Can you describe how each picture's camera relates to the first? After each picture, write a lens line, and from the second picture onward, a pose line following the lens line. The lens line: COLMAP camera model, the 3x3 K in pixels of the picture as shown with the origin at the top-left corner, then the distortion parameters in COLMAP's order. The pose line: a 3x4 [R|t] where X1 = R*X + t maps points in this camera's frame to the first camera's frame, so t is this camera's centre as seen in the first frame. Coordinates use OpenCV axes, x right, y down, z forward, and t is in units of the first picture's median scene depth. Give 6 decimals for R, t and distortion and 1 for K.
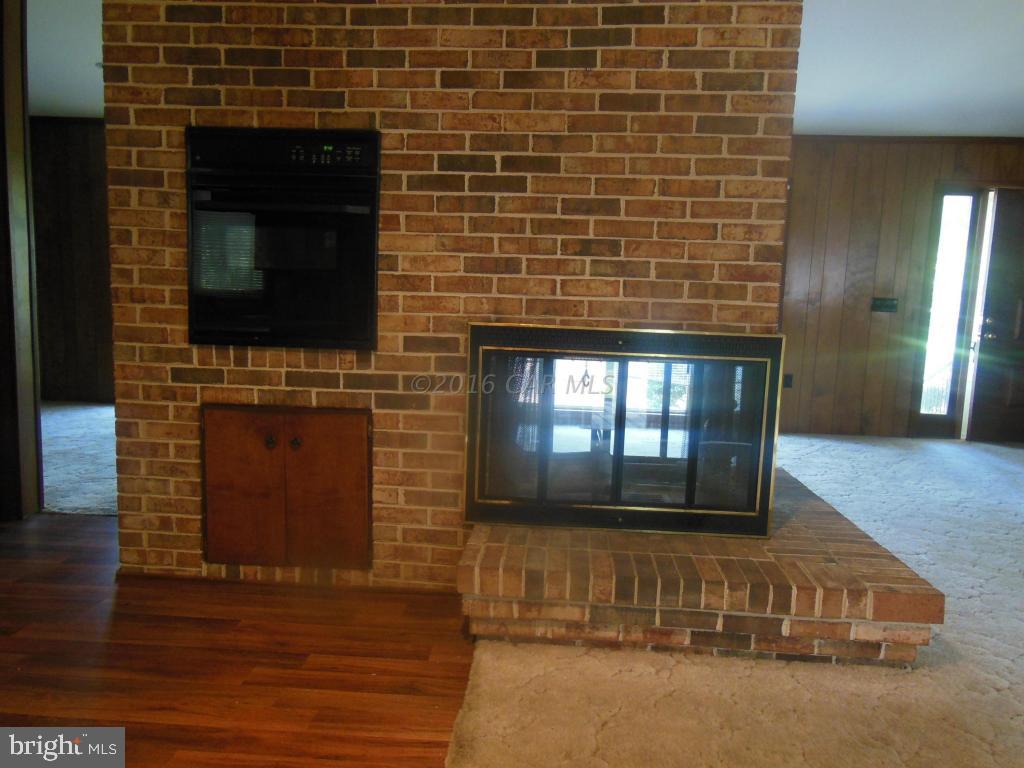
lens RADIAL K [[746.4, 0, 510.0], [0, 746.4, 381.7], [0, 0, 1]] dist [0.002848, 0.024273]
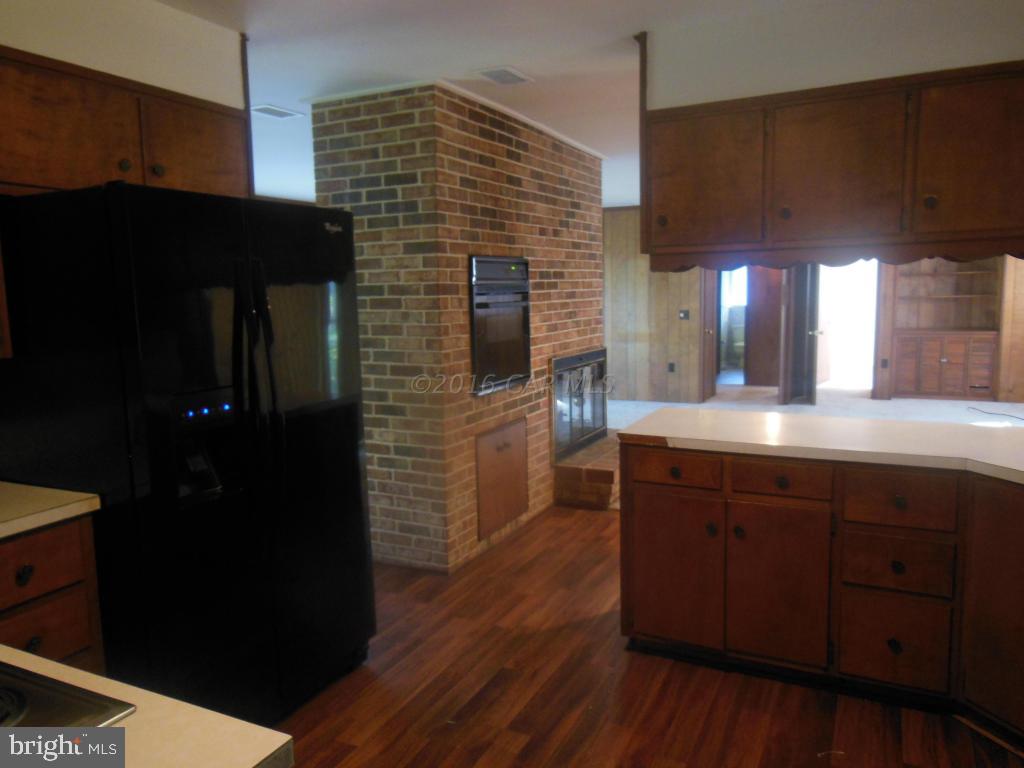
lens RADIAL K [[746.4, 0, 512.7], [0, 746.4, 377.2], [0, 0, 1]] dist [0.002848, 0.024273]
pose [[0.391343, -0.148915, 0.908116, -1.824101], [0.145517, 0.984418, 0.098718, -0.236230], [-0.908667, 0.093514, 0.406915, 0.333152]]
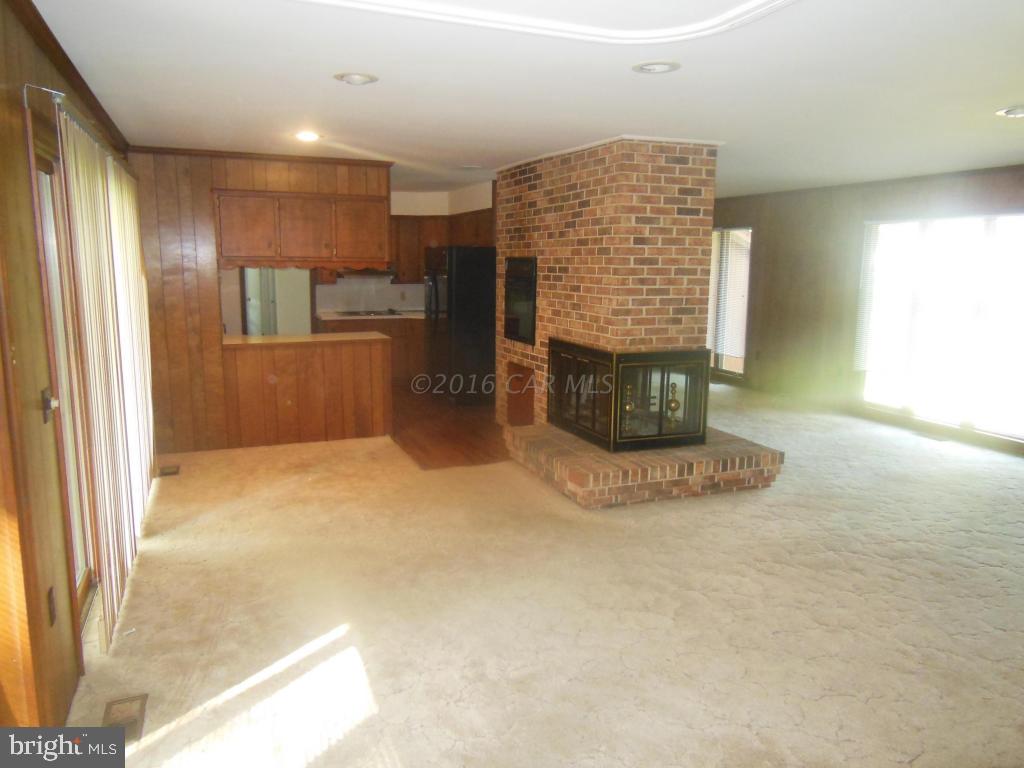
lens RADIAL K [[746.4, 0, 517.4], [0, 746.4, 380.2], [0, 0, 1]] dist [0.002848, 0.024273]
pose [[0.435615, 0.116060, -0.892620, 2.044339], [-0.107011, 0.991298, 0.076667, -0.113949], [0.893750, 0.062122, 0.444244, -0.128883]]
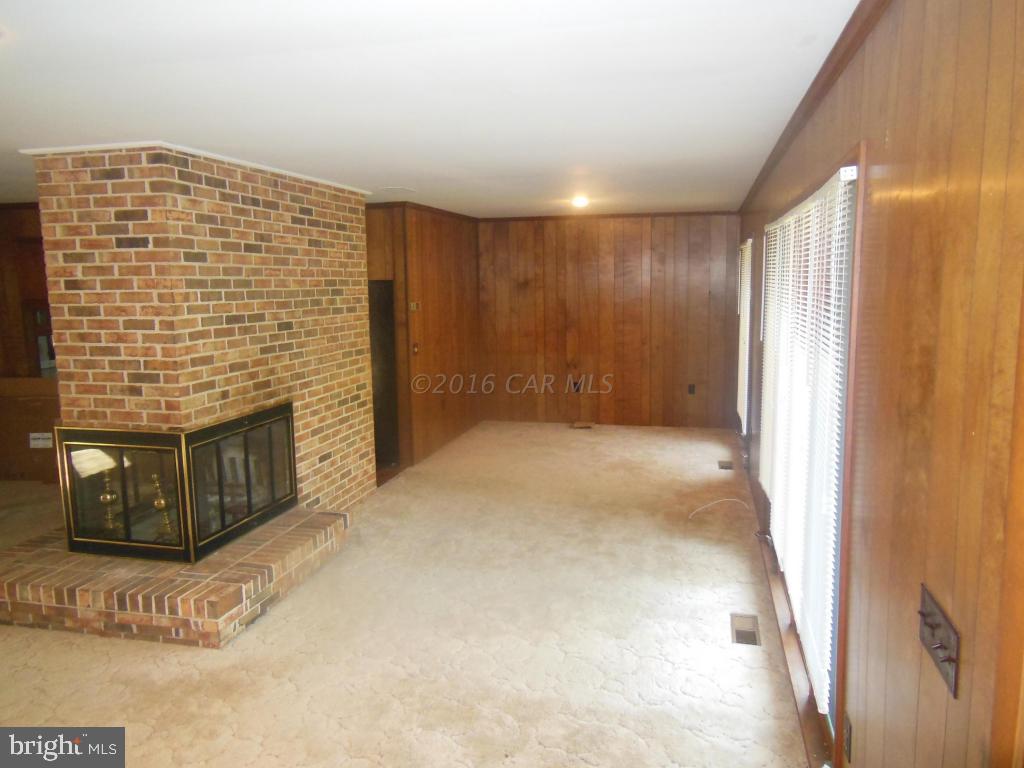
lens RADIAL K [[746.4, 0, 514.3], [0, 746.4, 387.9], [0, 0, 1]] dist [0.002848, 0.024273]
pose [[-0.179479, 0.115597, -0.976947, 1.717970], [-0.113368, 0.984026, 0.137262, -0.475897], [0.977208, 0.135390, -0.163507, 2.225217]]
